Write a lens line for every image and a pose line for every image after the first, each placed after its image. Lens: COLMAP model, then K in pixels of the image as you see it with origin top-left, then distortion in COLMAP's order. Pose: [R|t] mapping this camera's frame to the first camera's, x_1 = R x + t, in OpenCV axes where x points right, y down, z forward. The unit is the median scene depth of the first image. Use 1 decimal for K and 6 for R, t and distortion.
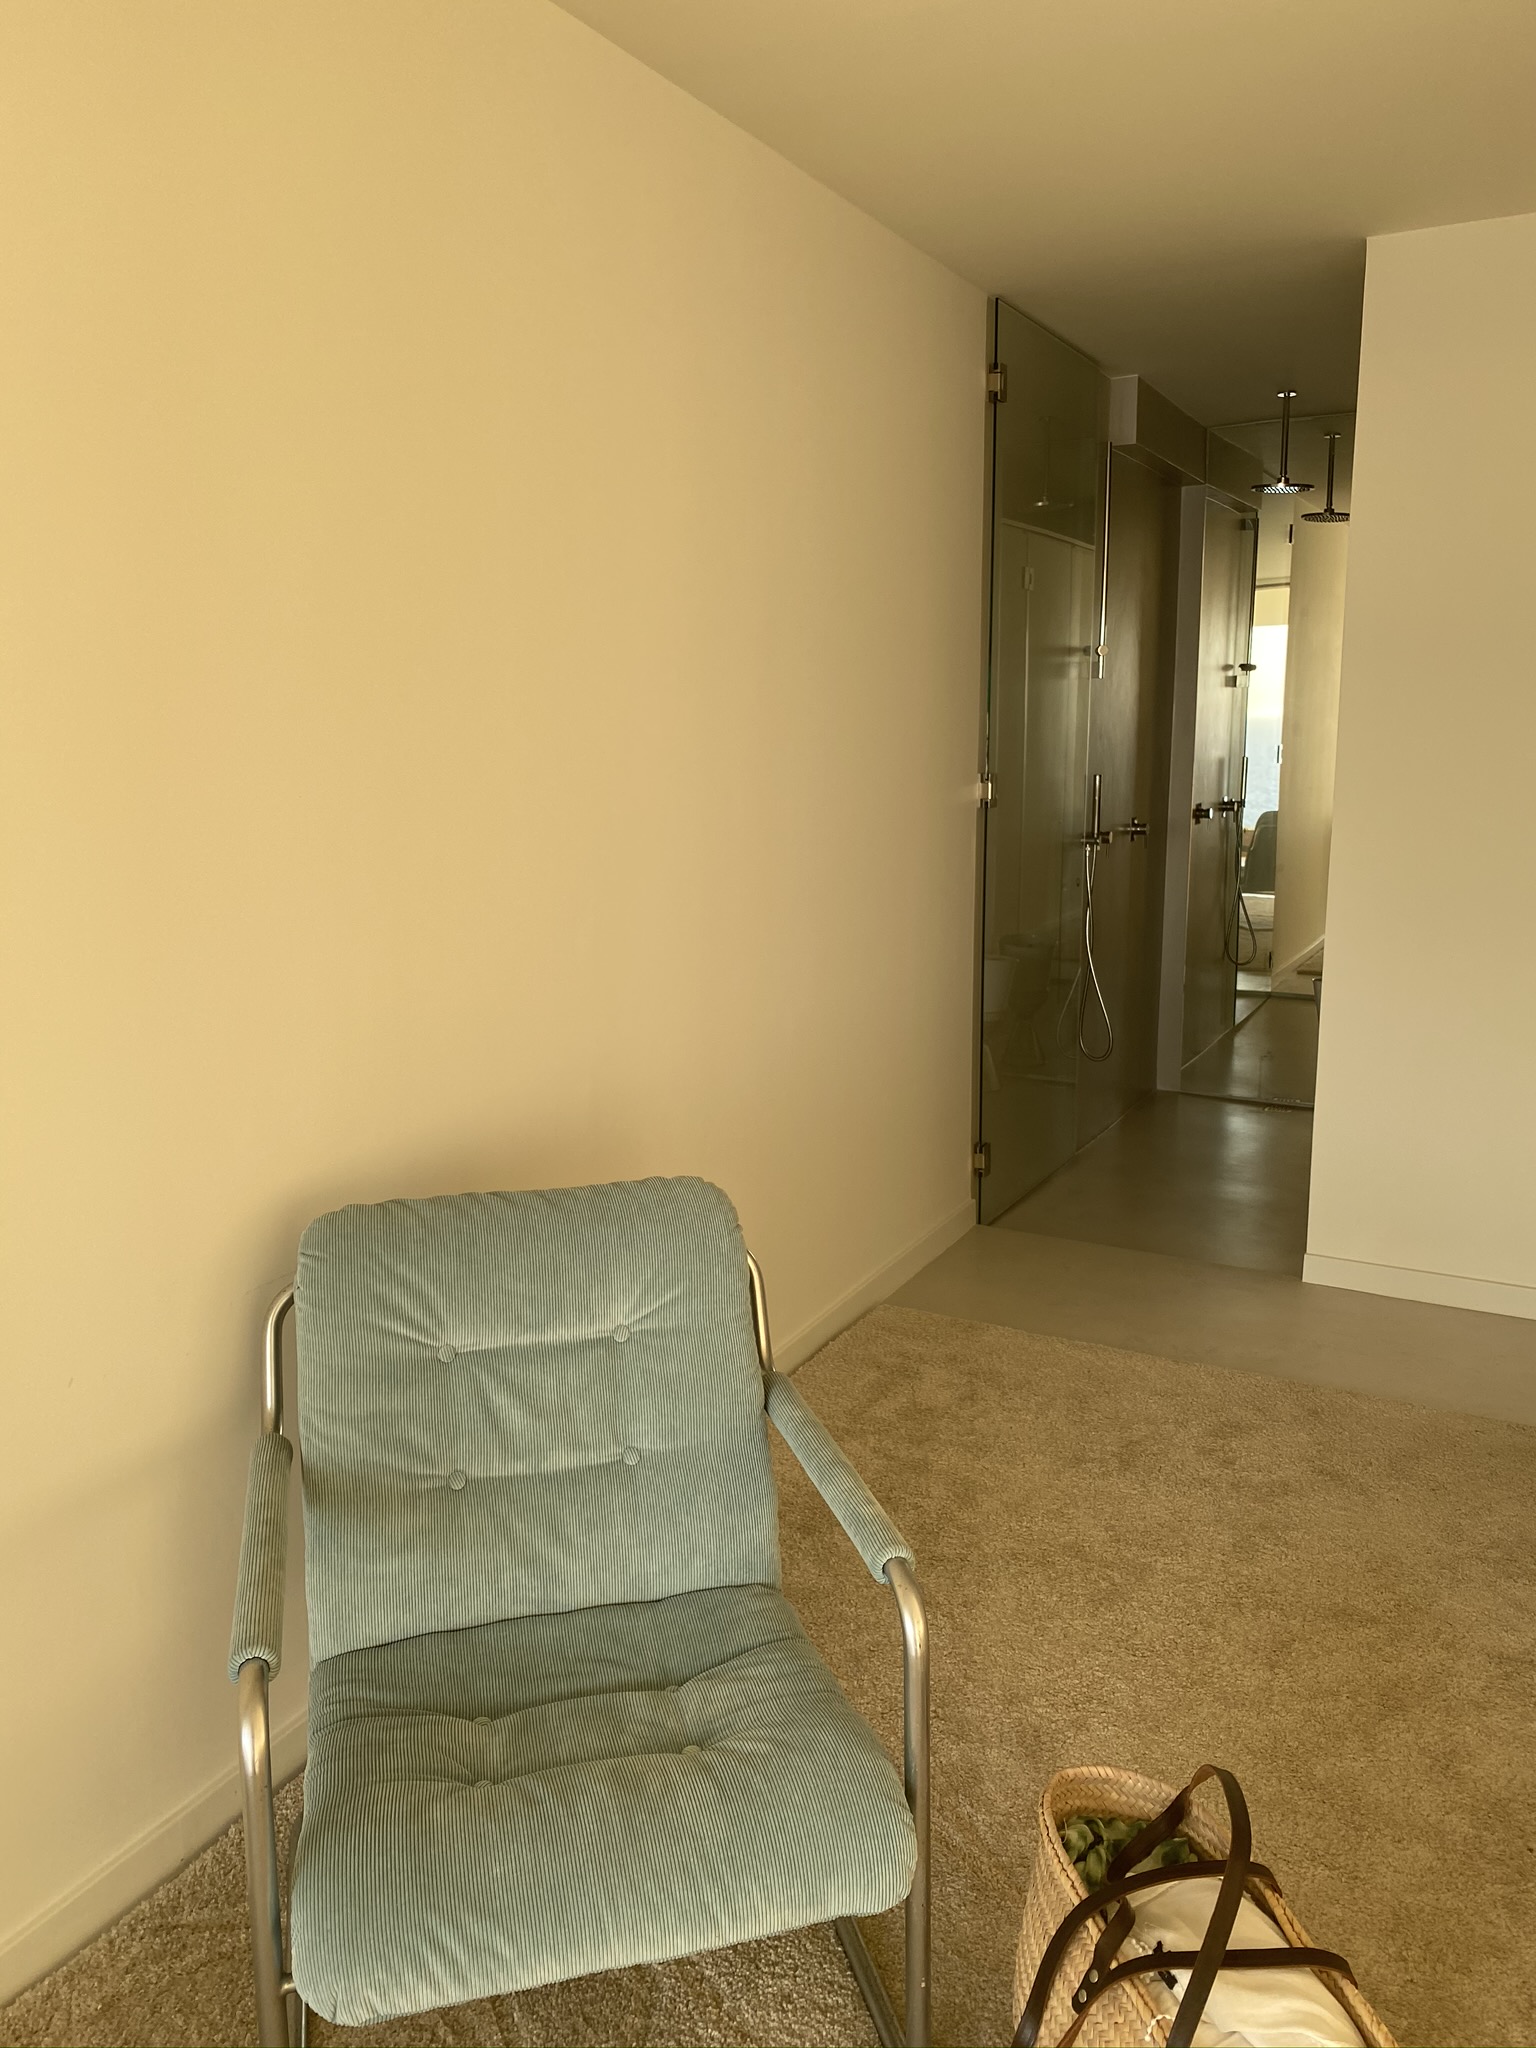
lens RADIAL K [[1574.9, 0, 768.0], [0, 1574.9, 1024.0], [0, 0, 1]] dist [0.045665, -0.101685]
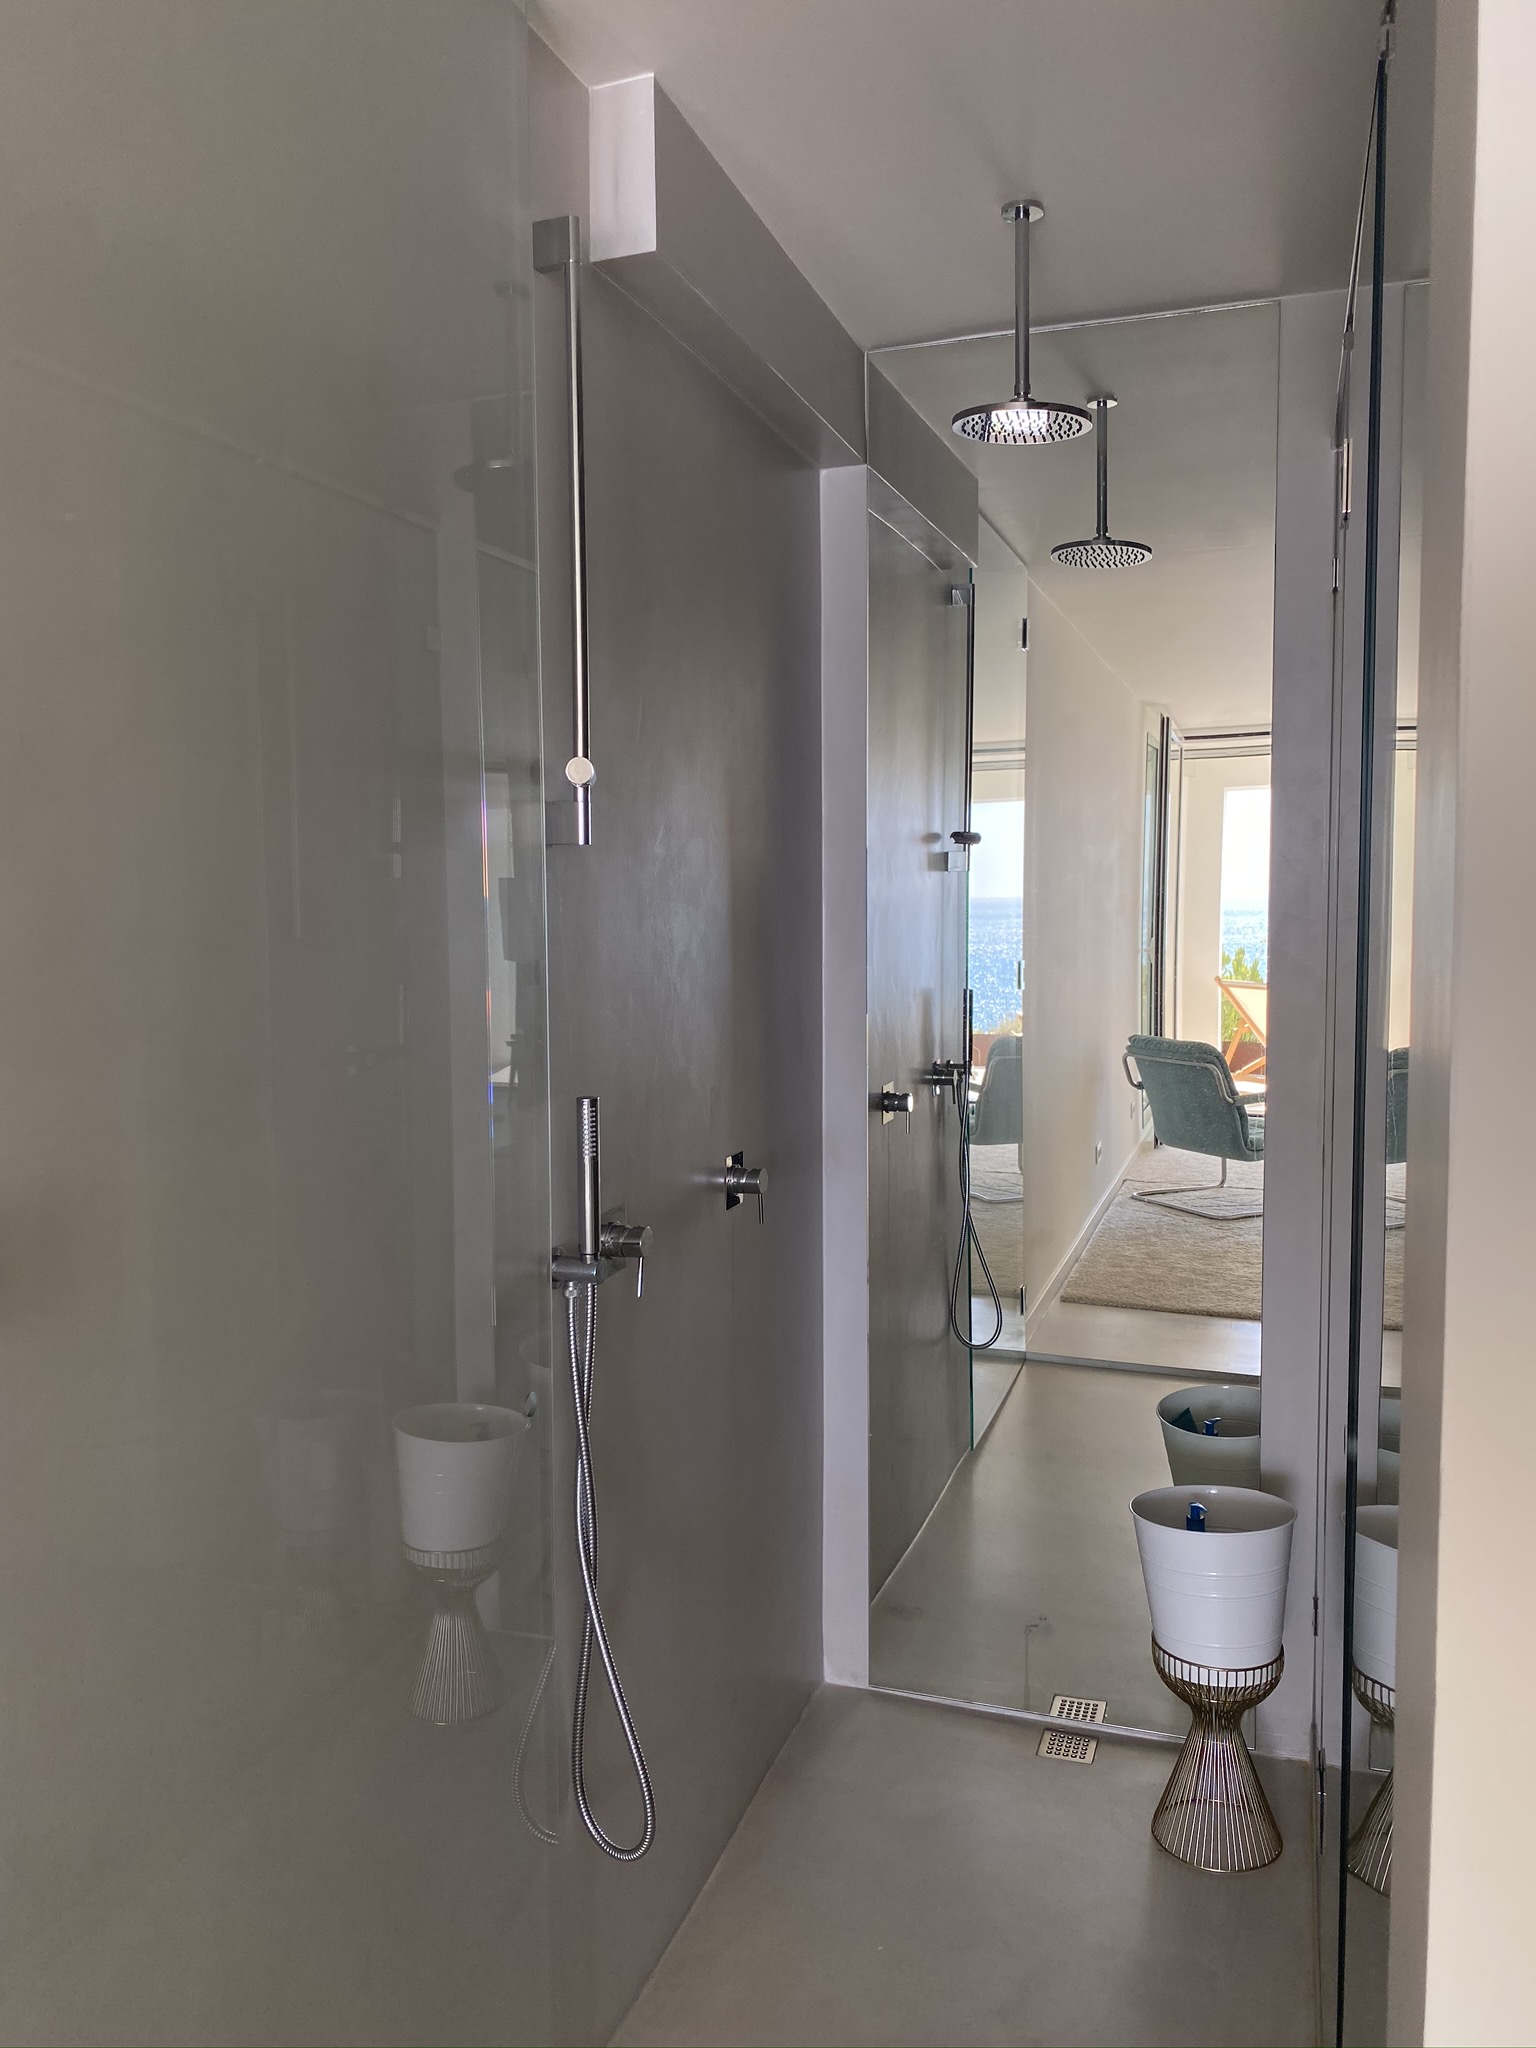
lens RADIAL K [[1574.9, 0, 768.0], [0, 1574.9, 1024.0], [0, 0, 1]] dist [0.045665, -0.101685]
pose [[0.987239, -0.010375, 0.158909, 0.184045], [0.028508, 0.993269, -0.112263, -0.125494], [-0.156675, 0.115361, 0.980890, 0.597815]]
